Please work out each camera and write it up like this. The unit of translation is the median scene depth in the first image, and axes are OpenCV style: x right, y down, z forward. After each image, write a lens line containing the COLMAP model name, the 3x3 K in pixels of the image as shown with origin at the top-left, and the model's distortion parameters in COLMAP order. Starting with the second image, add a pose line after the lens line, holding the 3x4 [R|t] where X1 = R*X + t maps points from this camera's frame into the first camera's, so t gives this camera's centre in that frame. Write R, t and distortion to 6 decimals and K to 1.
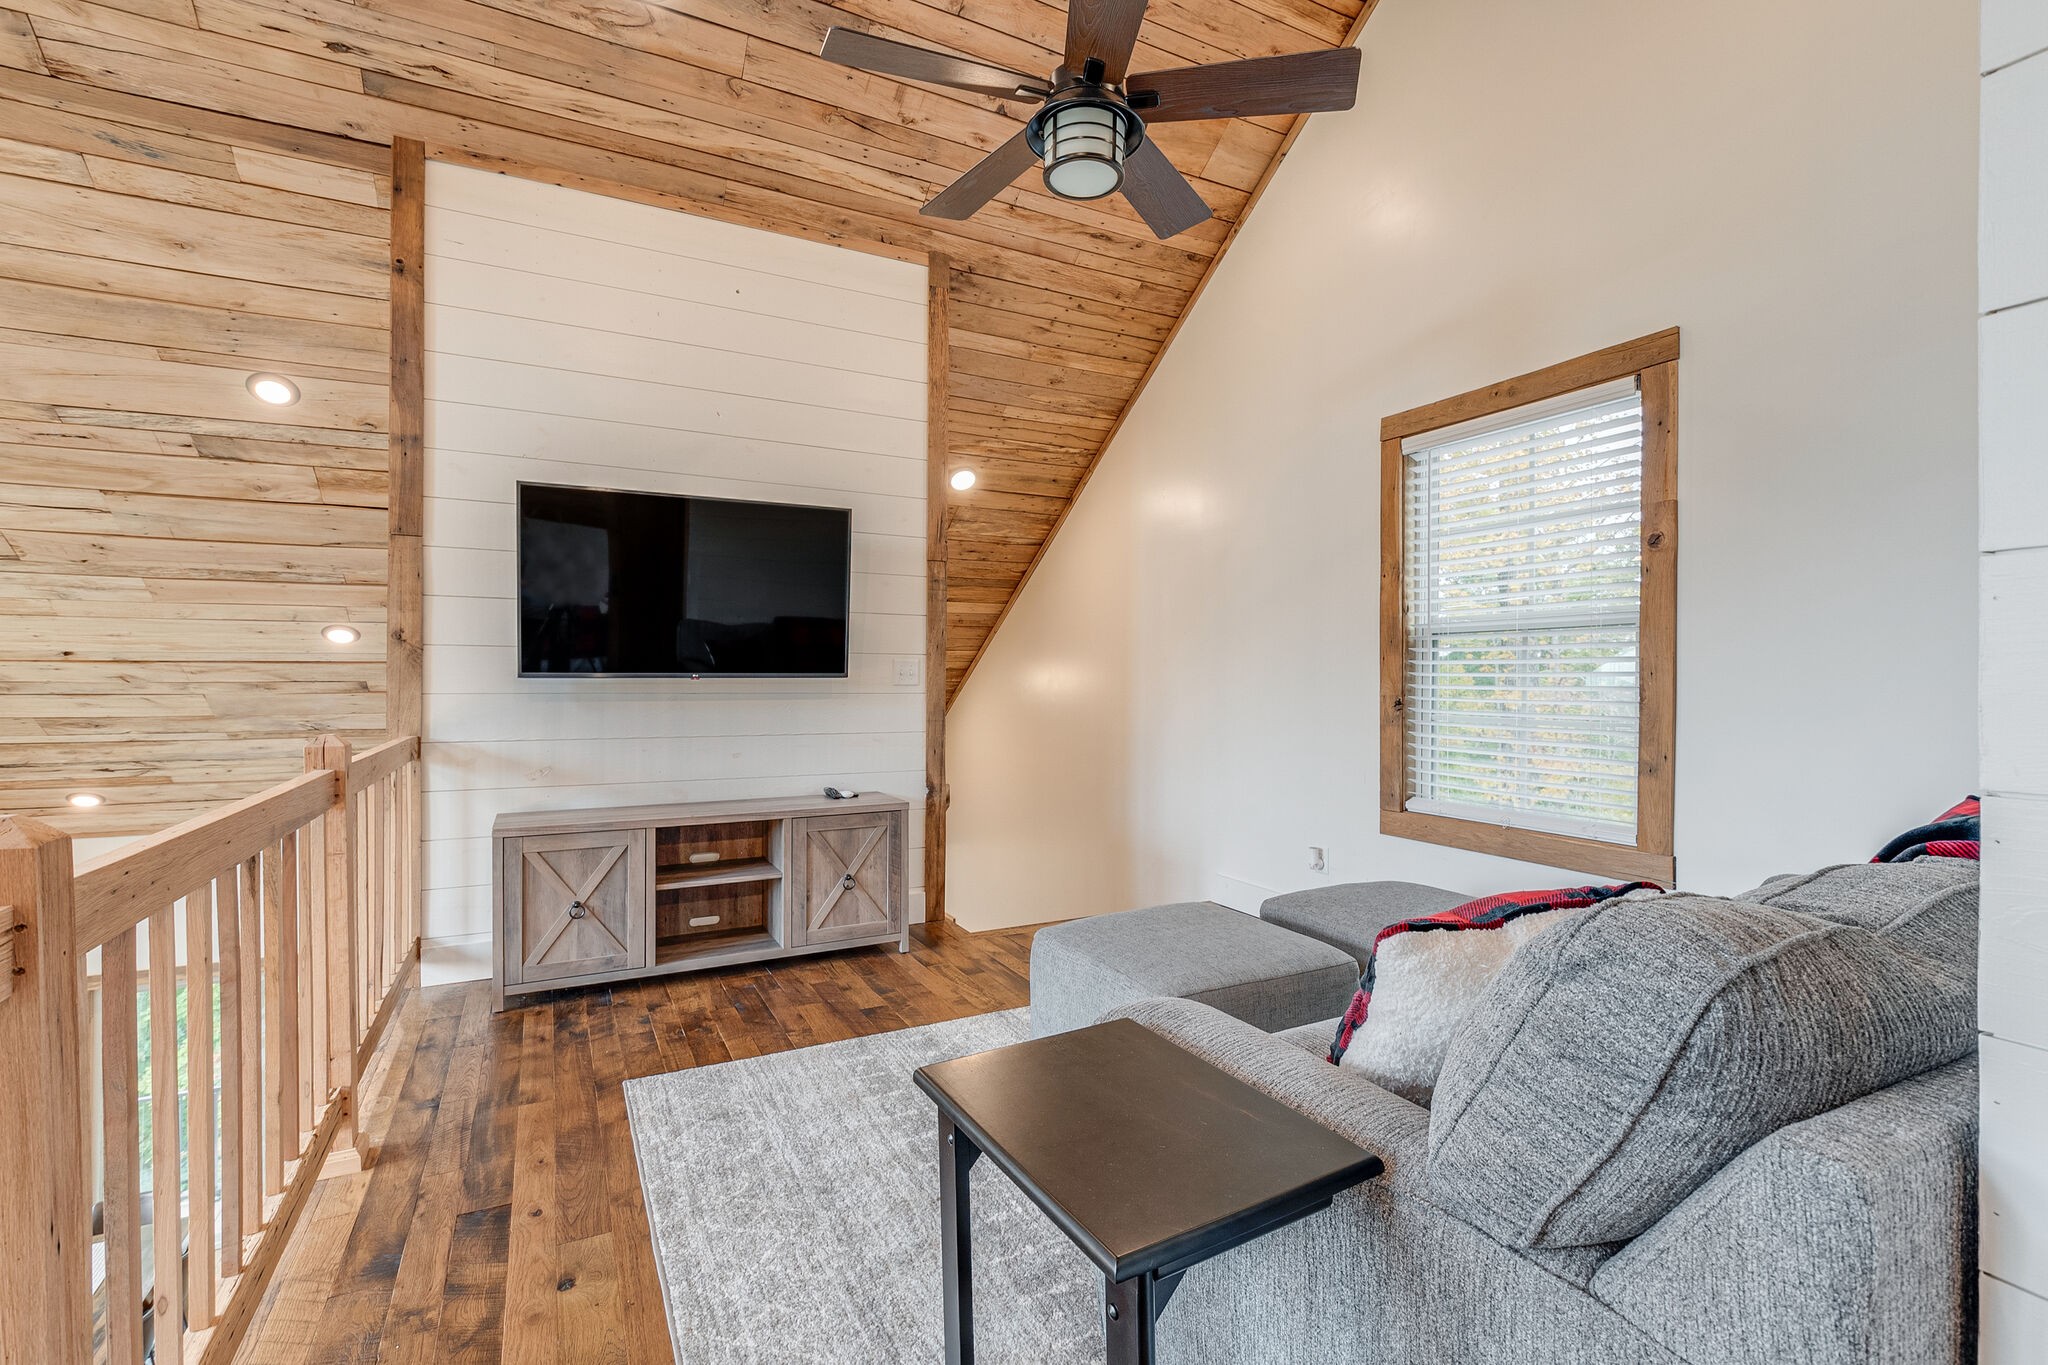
lens RADIAL K [[917.1, 0, 1018.3], [0, 917.1, 679.1], [0, 0, 1]] dist [-0.003190, 0.000492]
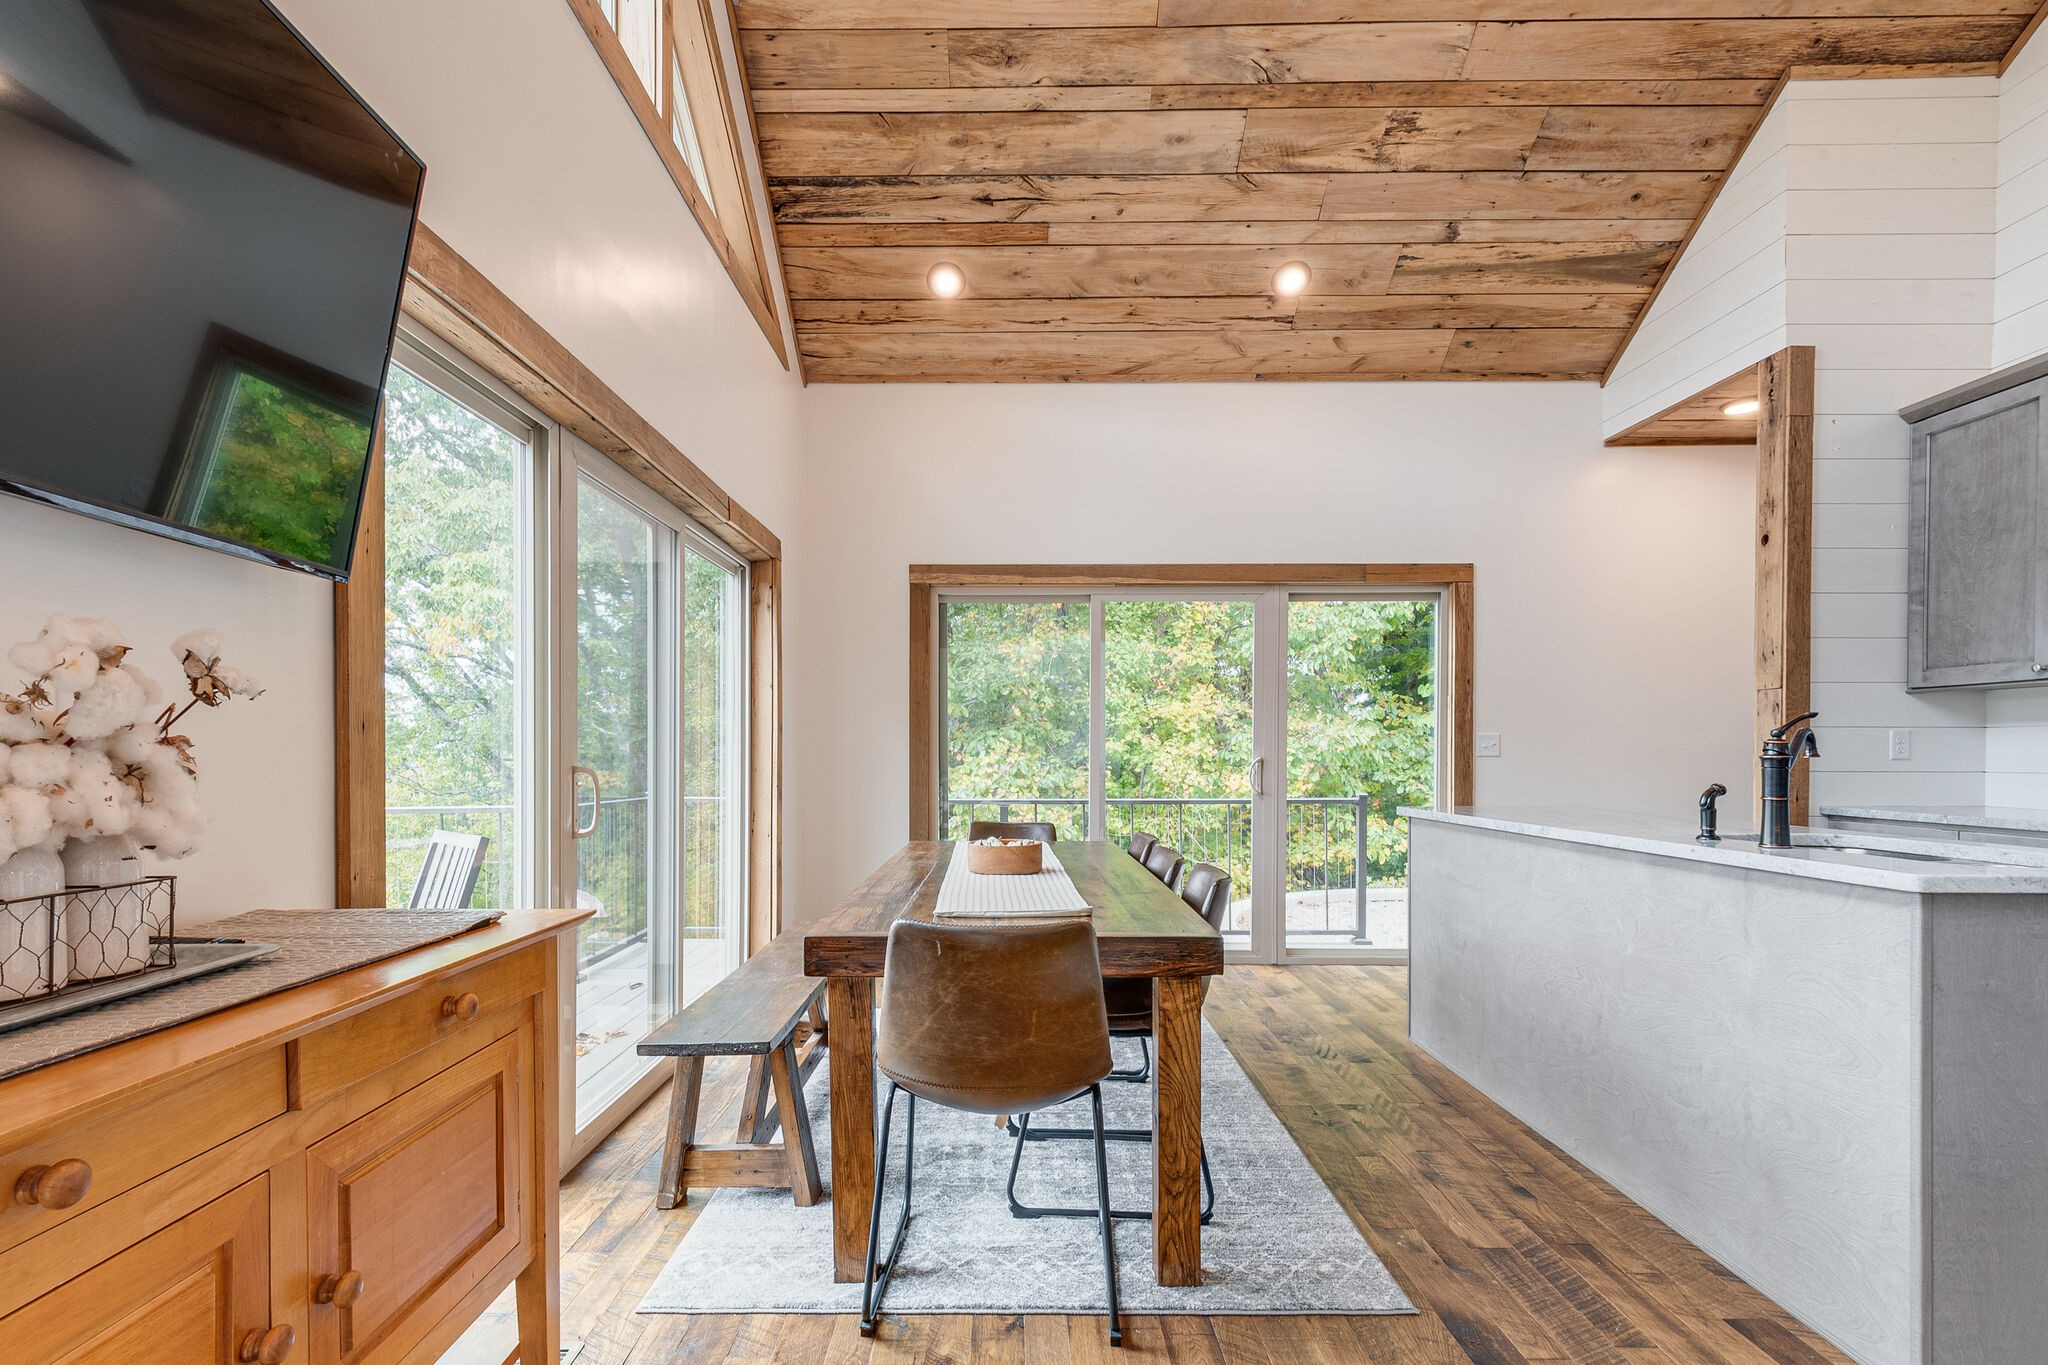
lens RADIAL K [[972.6, 0, 1008.4], [0, 972.6, 754.8], [0, 0, 1]] dist [-0.003685, -0.000040]
pose [[0.887288, -0.001108, -0.461214, -1.014016], [0.003069, 0.999989, 0.003501, 0.827301], [0.461206, -0.004522, 0.887282, 0.549091]]
